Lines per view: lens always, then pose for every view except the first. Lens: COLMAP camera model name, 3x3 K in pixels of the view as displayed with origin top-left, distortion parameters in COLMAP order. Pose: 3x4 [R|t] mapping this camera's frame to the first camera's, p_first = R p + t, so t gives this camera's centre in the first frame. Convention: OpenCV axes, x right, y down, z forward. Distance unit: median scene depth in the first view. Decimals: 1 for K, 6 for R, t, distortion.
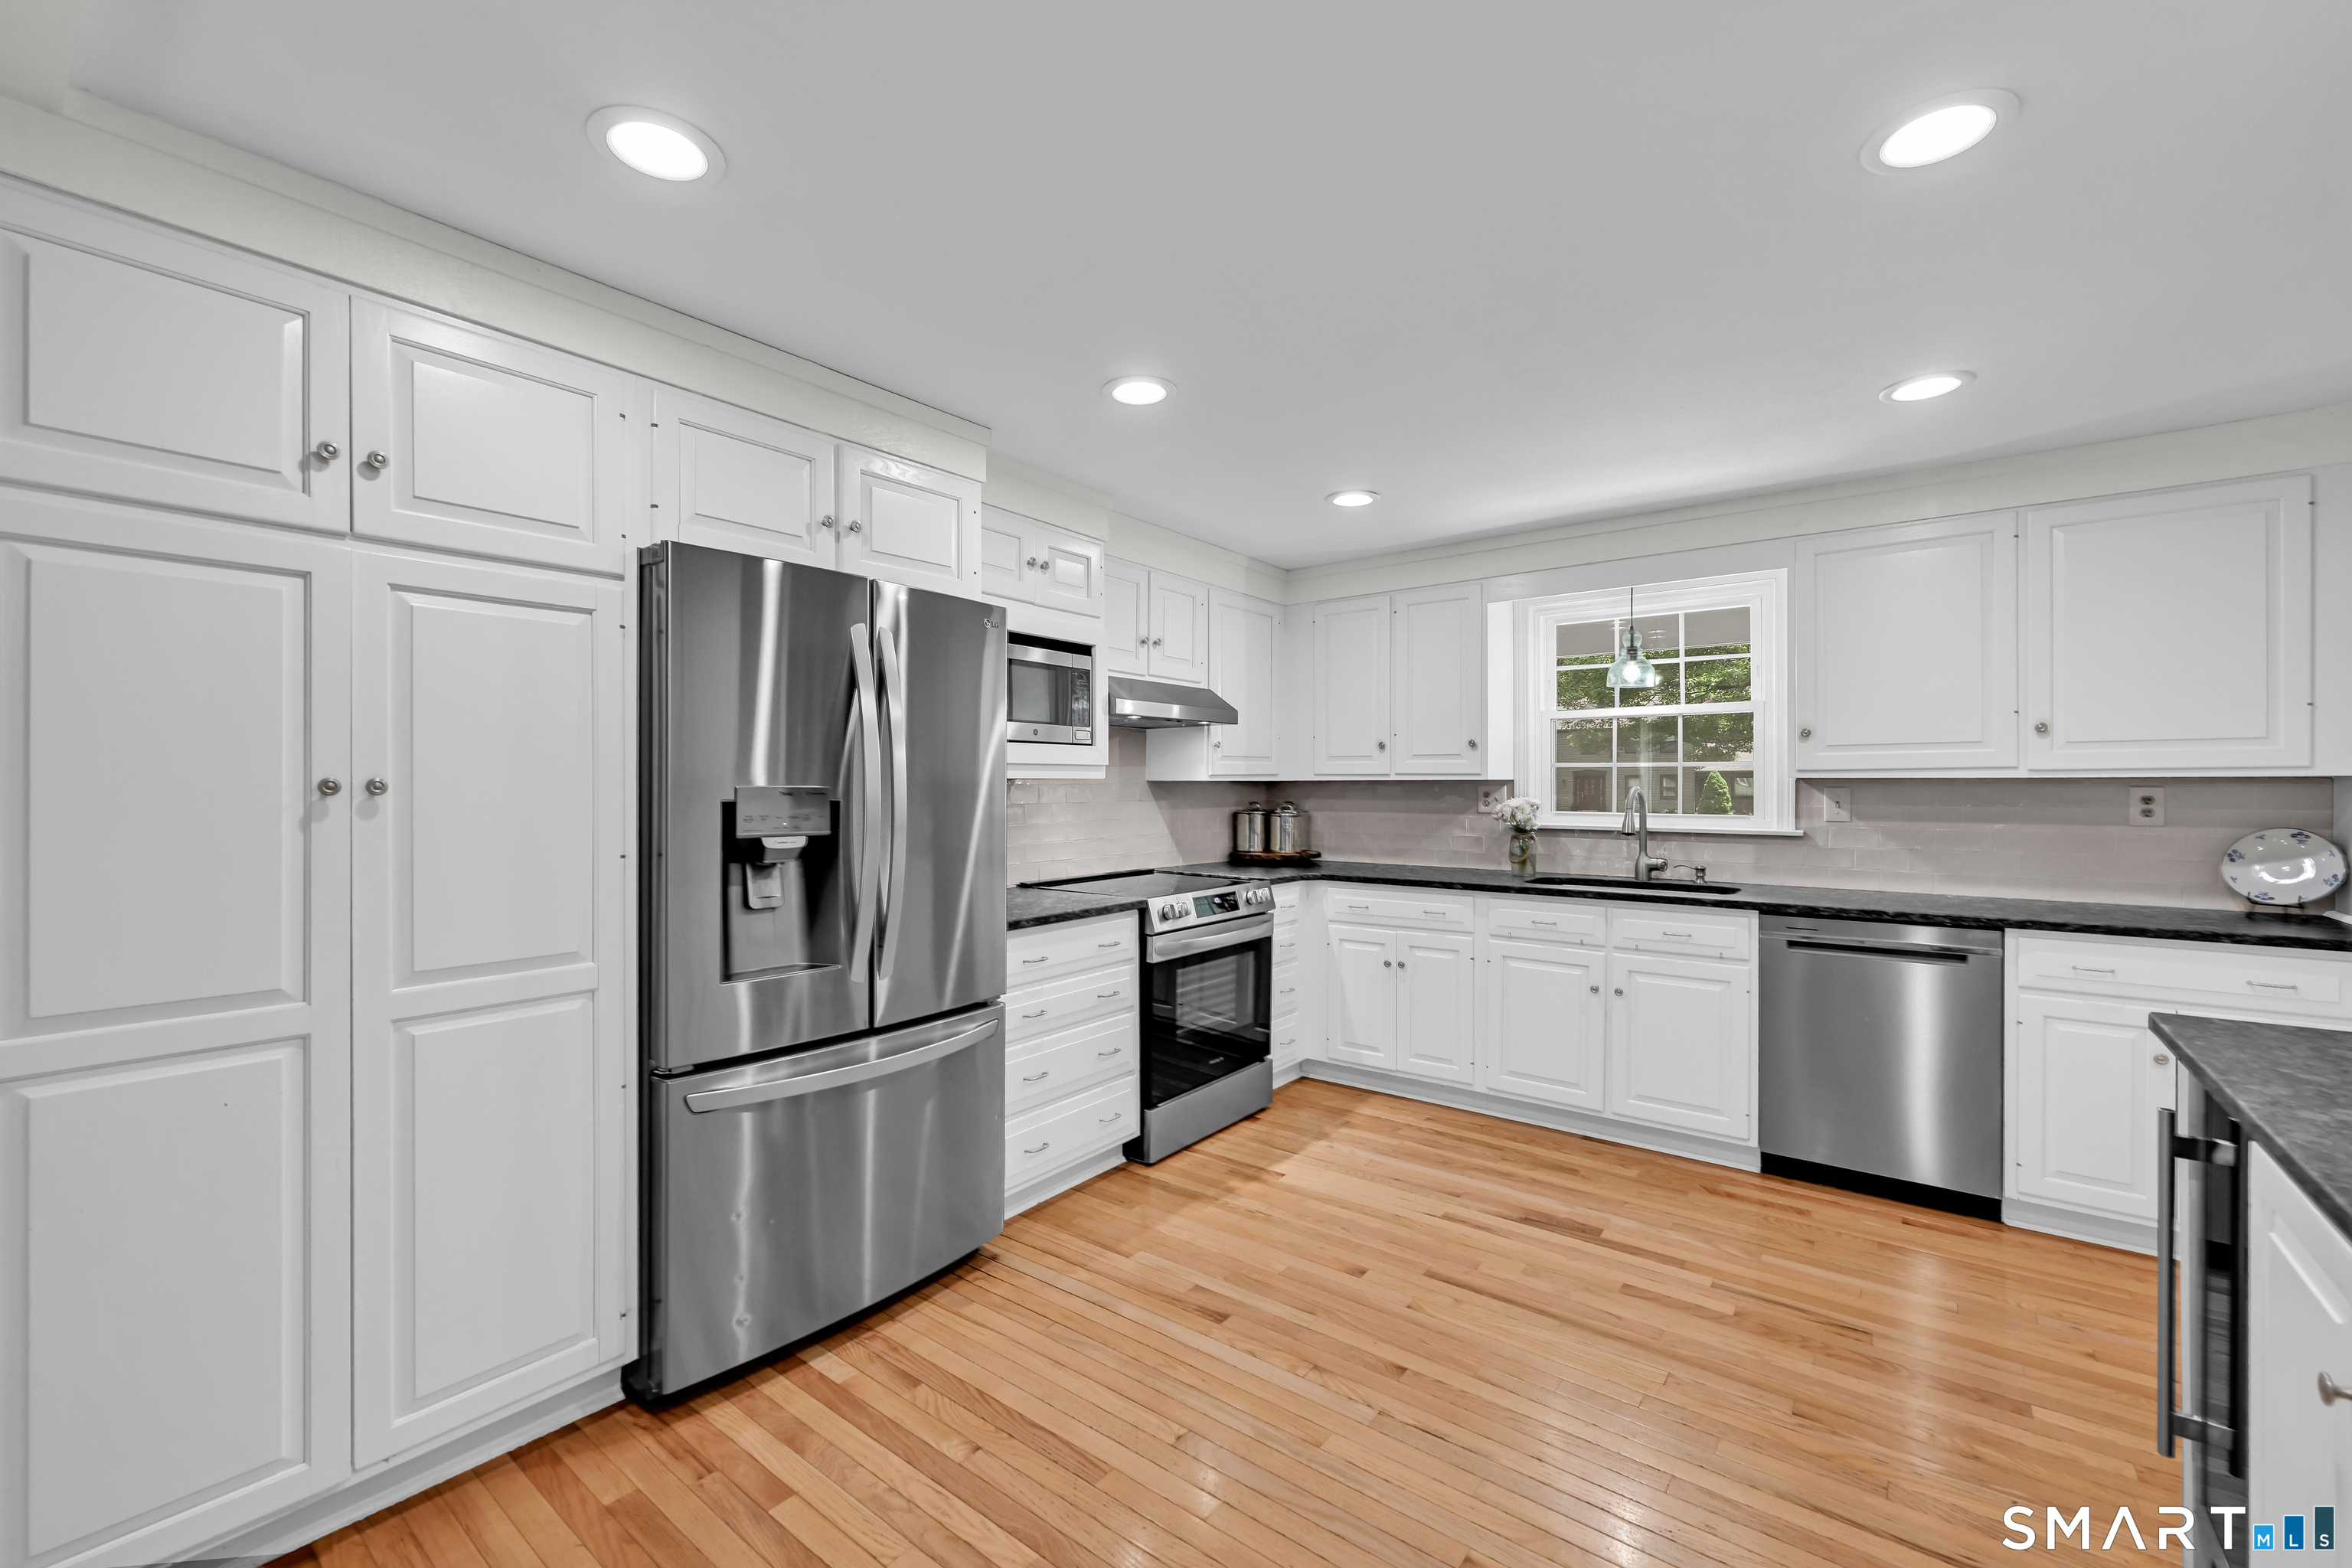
lens RADIAL K [[974.6, 0, 1176.0], [0, 974.6, 784.0], [0, 0, 1]] dist [-0.000391, -0.000101]
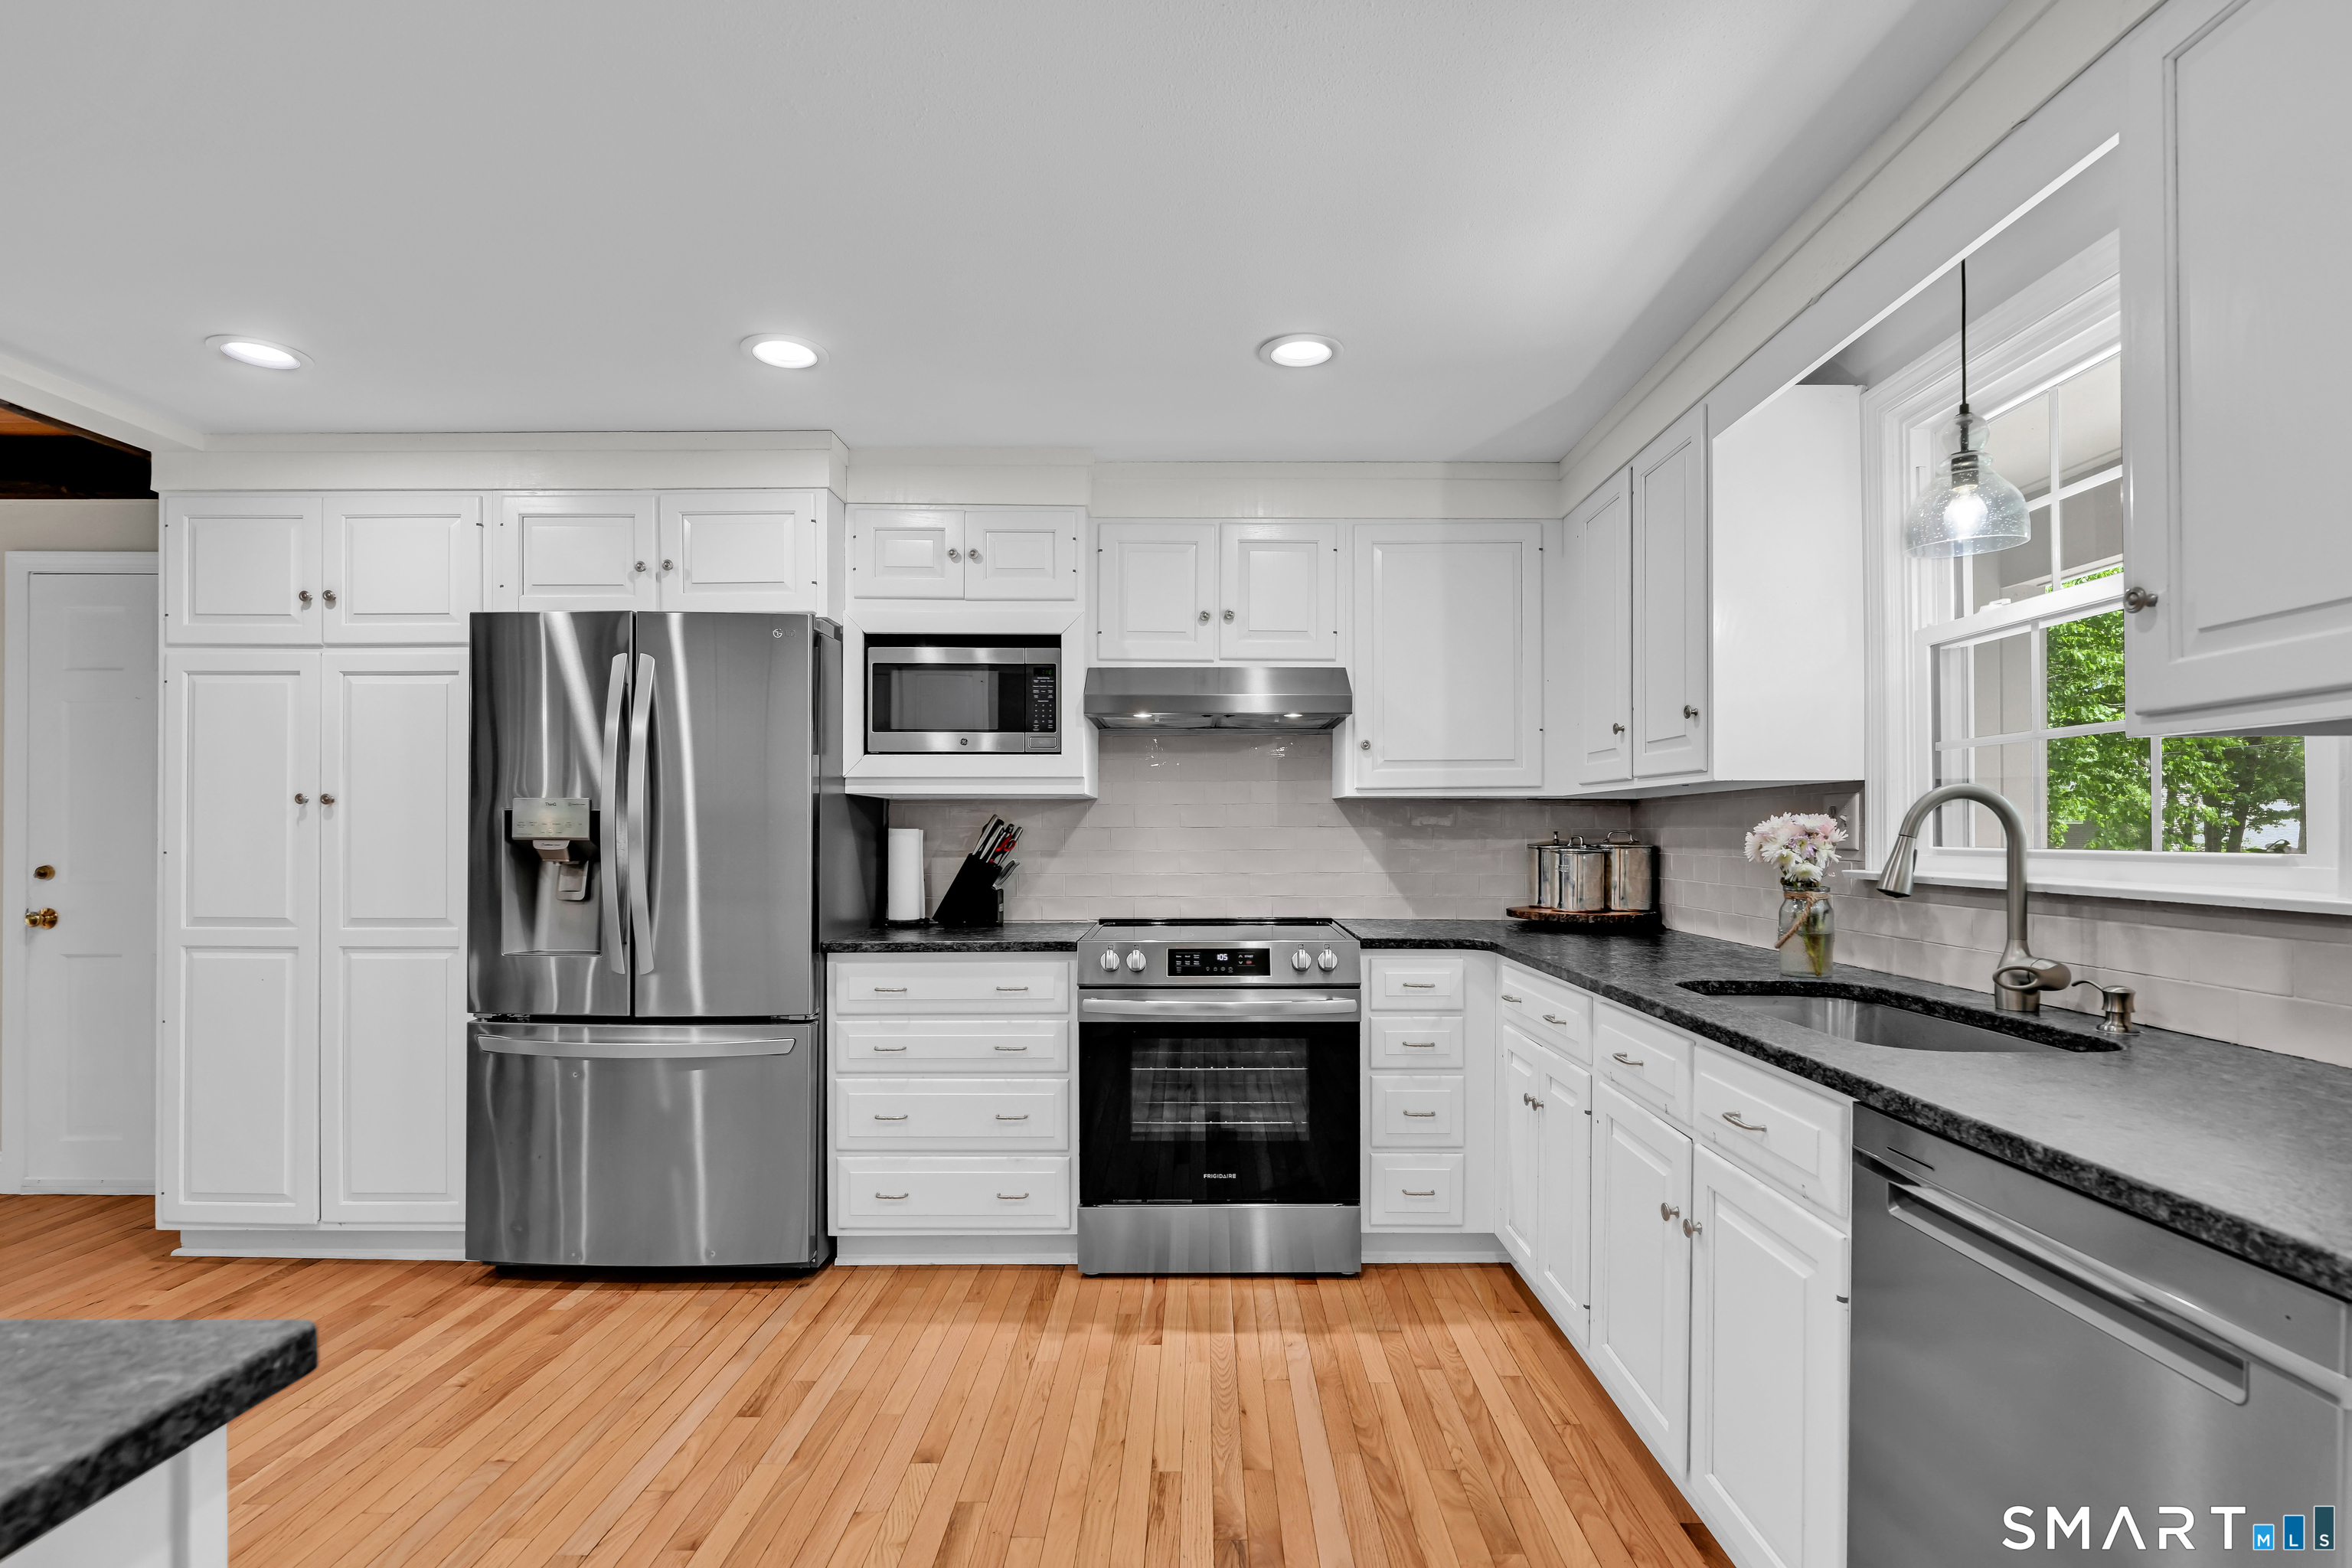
lens RADIAL K [[1134.0, 0, 1174.7], [0, 1134.0, 826.4], [0, 0, 1]] dist [-0.000263, -0.000049]
pose [[0.601429, -0.003431, -0.798919, 0.746583], [-0.000951, 0.999987, -0.005011, 0.027480], [0.798926, 0.003774, 0.601418, 0.490349]]
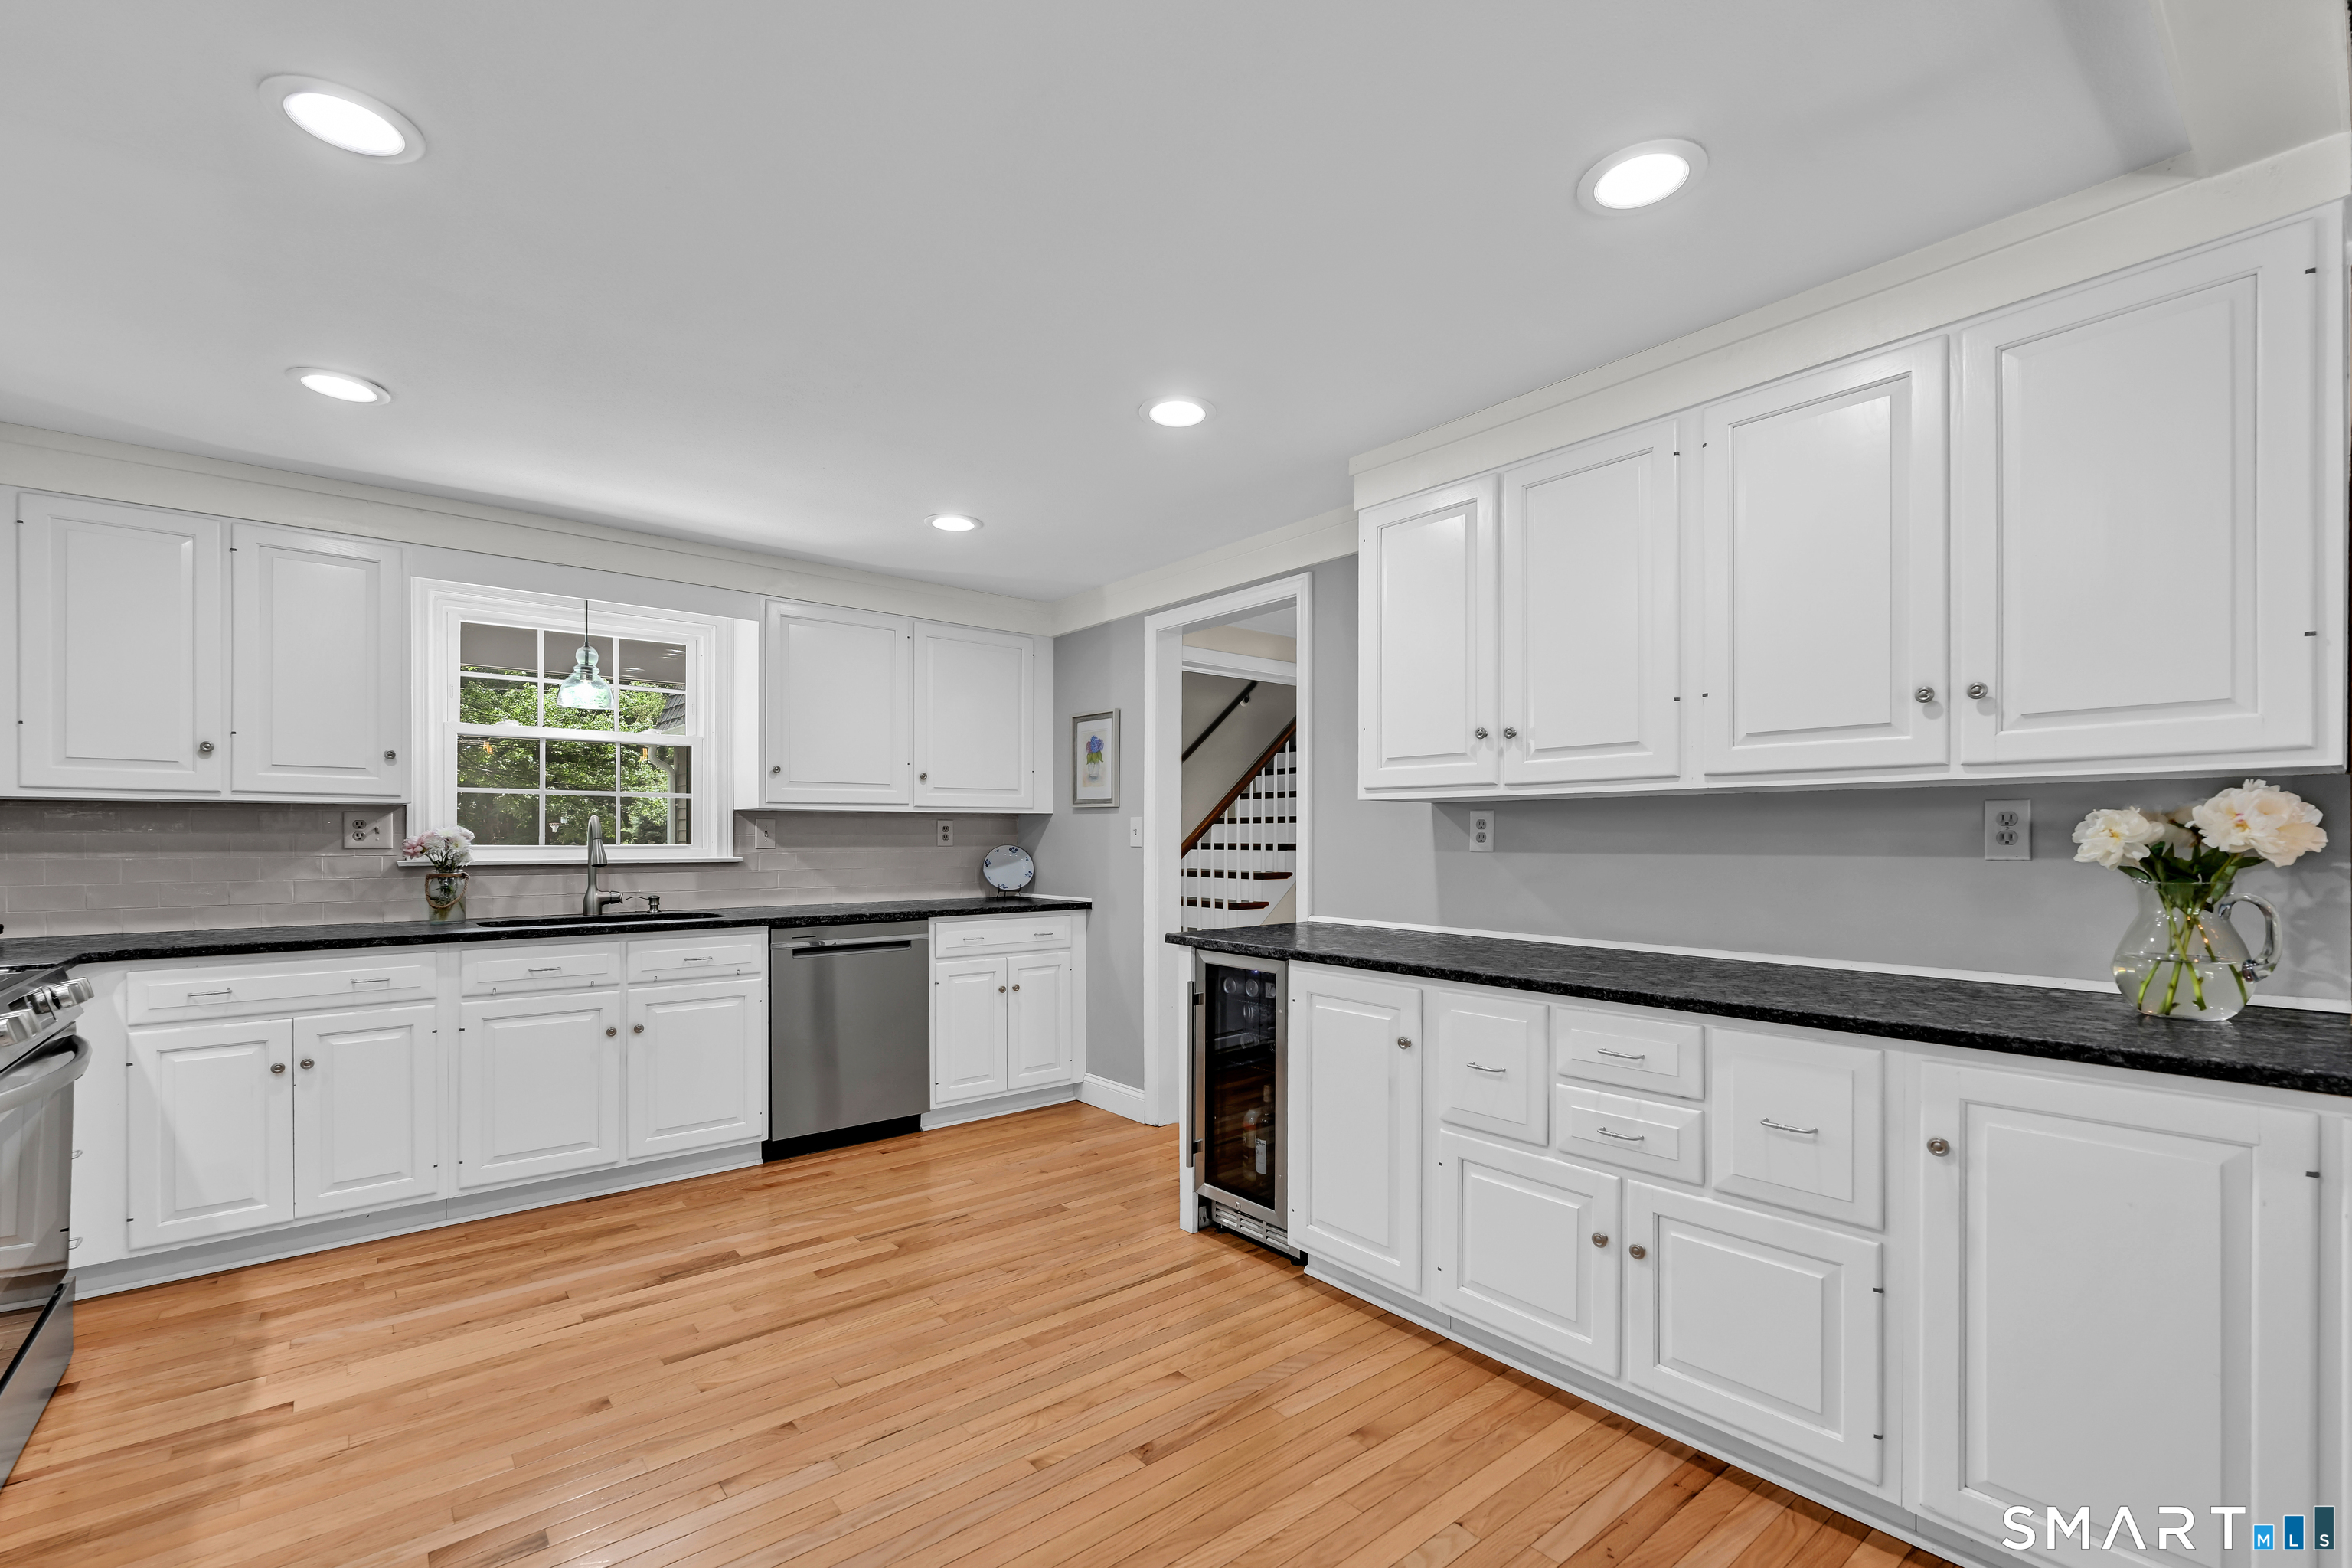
lens RADIAL K [[1002.5, 0, 1184.4], [0, 1002.5, 835.8], [0, 0, 1]] dist [0.001073, 0.000146]
pose [[0.216488, 0.002517, 0.976282, -0.391102], [-0.000644, 0.999997, -0.002435, 0.027590], [-0.976285, -0.000101, 0.216489, 0.270926]]
